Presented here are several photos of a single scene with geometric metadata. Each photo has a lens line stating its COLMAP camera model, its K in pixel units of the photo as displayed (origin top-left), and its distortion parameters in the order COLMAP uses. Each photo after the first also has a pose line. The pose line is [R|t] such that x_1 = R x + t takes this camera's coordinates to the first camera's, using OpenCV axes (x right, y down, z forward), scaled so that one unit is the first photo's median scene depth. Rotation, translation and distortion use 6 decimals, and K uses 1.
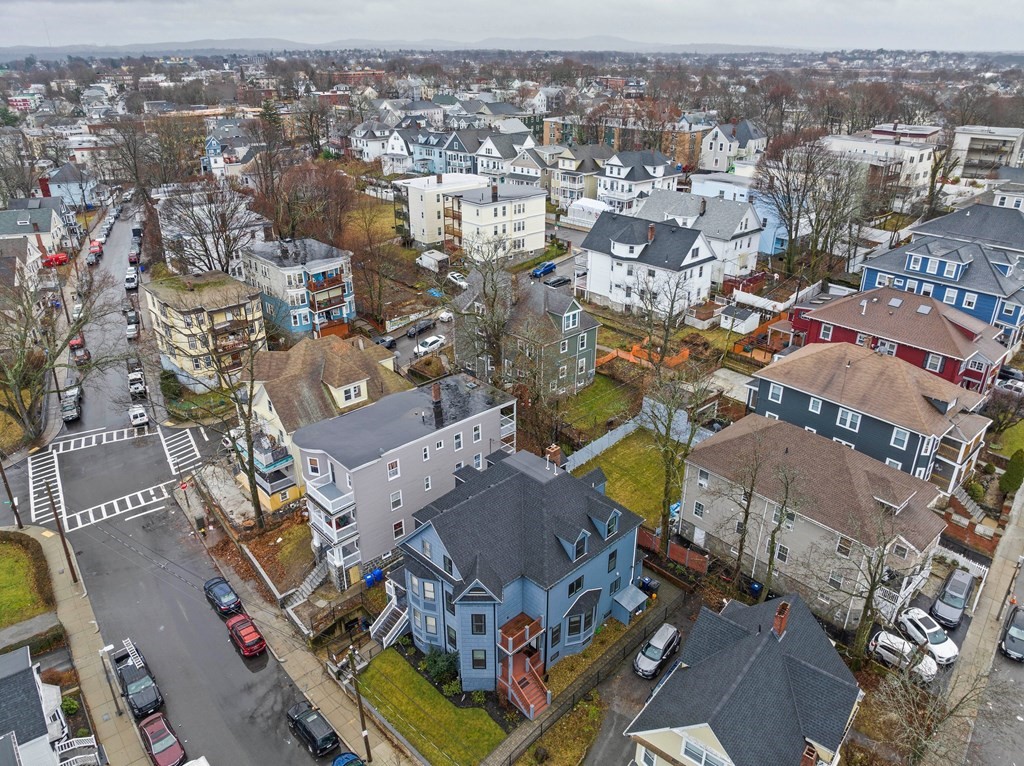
lens RADIAL K [[721.6, 0, 509.6], [0, 721.6, 385.9], [0, 0, 1]] dist [-0.039864, 0.008859]
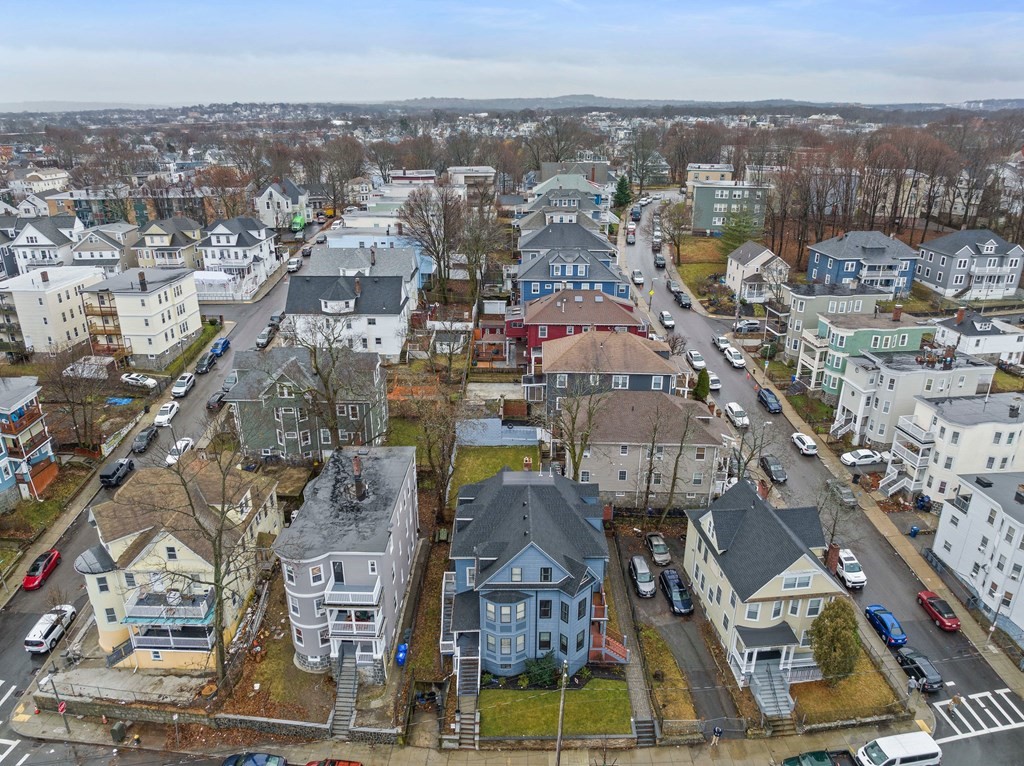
lens RADIAL K [[721.6, 0, 509.5], [0, 721.6, 383.4], [0, 0, 1]] dist [-0.039864, 0.008859]
pose [[0.698760, -0.263241, 0.665161, -0.366125], [0.307750, 0.950008, 0.052677, -0.054023], [-0.645775, 0.167895, 0.744840, 0.058476]]
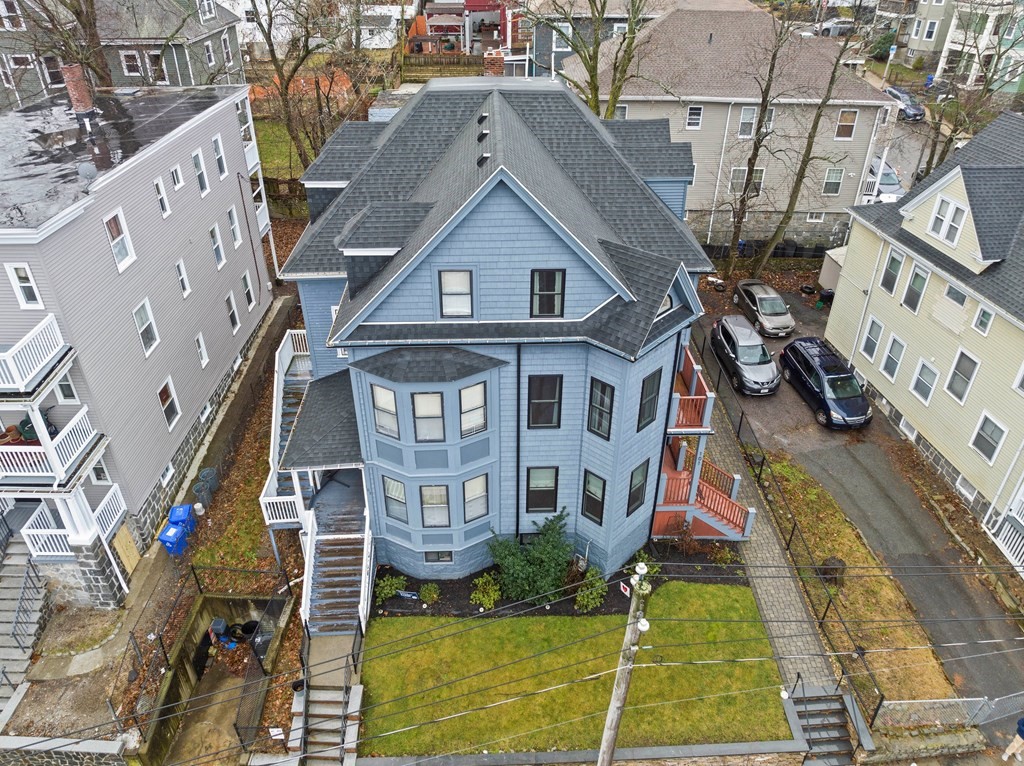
lens RADIAL K [[721.6, 0, 513.1], [0, 721.6, 382.9], [0, 0, 1]] dist [-0.039864, 0.008859]
pose [[0.675770, -0.394958, 0.622368, -0.156963], [0.313715, 0.918152, 0.242031, 0.088711], [-0.667021, 0.031689, 0.744365, 0.332235]]
